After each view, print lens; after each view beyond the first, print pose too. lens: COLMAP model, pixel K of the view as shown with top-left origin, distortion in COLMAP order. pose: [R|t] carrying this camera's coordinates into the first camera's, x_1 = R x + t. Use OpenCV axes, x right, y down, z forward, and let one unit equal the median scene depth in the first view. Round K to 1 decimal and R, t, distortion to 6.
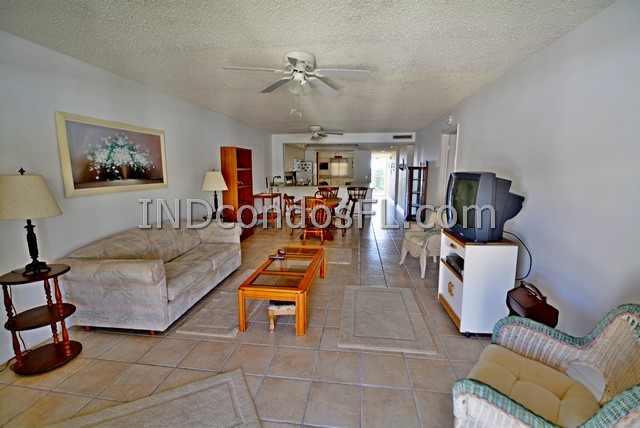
lens RADIAL K [[283.8, 0, 323.5], [0, 283.8, 213.6], [0, 0, 1]] dist [0.000642, -0.013199]
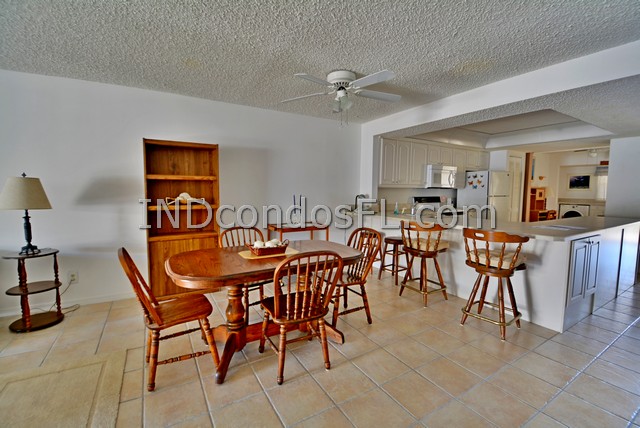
lens RADIAL K [[283.8, 0, 323.5], [0, 283.8, 213.6], [0, 0, 1]] dist [0.000642, -0.013199]
pose [[0.605039, 0.068181, -0.793271, 0.134119], [-0.129560, 0.991478, -0.013601, -0.042266], [0.785584, 0.111006, 0.608717, 0.331694]]
